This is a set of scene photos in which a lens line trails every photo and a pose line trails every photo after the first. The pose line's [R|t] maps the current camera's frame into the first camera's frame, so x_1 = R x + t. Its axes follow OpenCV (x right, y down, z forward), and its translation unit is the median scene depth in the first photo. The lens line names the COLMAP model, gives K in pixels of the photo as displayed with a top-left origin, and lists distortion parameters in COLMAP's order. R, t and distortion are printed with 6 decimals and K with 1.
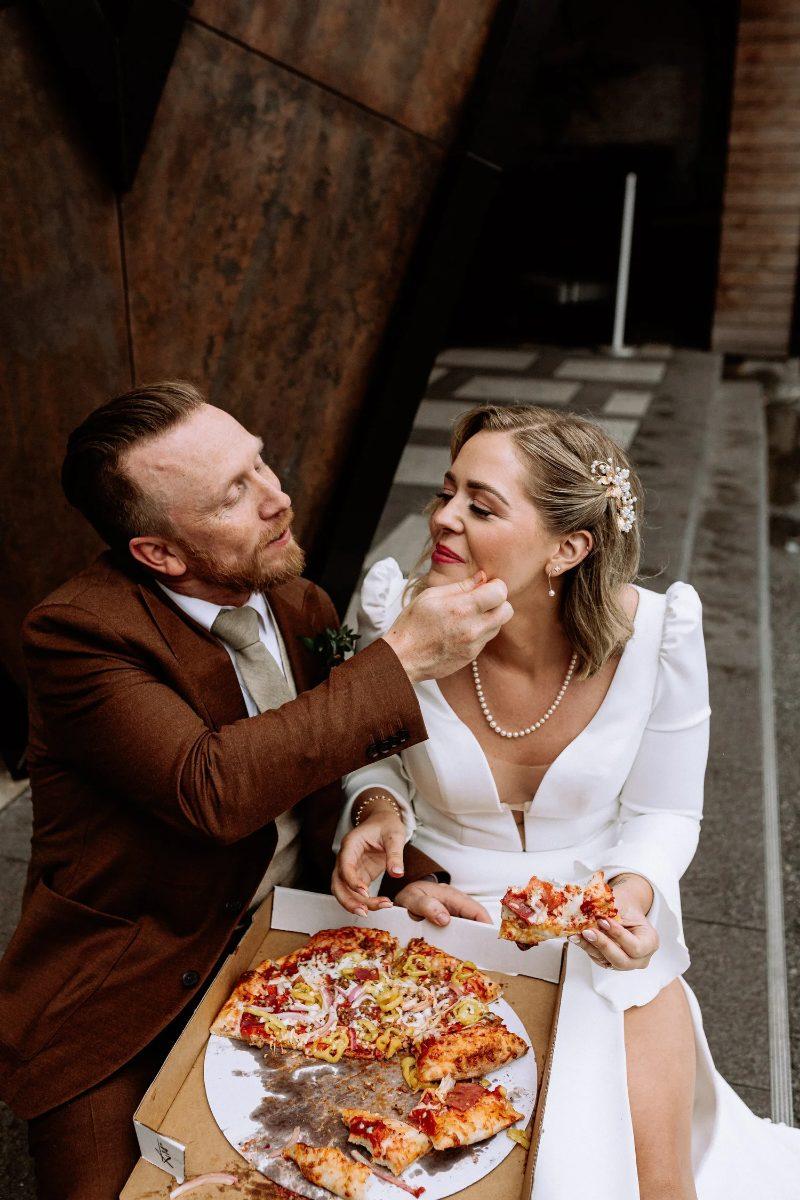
lens RADIAL K [[1184.4, 0, 398.8], [0, 1184.4, 595.0], [0, 0, 1]] dist [-0.043387, 0.000000]
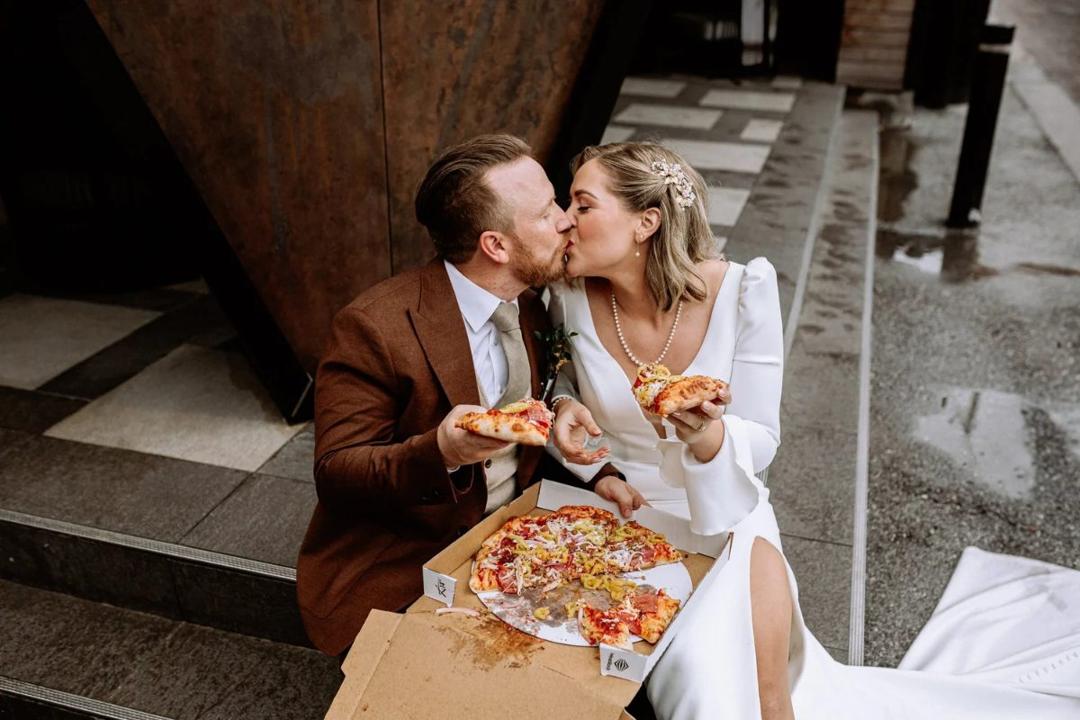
lens RADIAL K [[1066.0, 0, 541.3], [0, 1066.0, 365.3], [0, 0, 1]] dist [-0.043387, 0.000000]
pose [[0.999803, 0.018835, -0.006288, -0.035321], [-0.018345, 0.997340, 0.070546, 0.000662], [0.007600, -0.070417, 0.997489, -0.176855]]
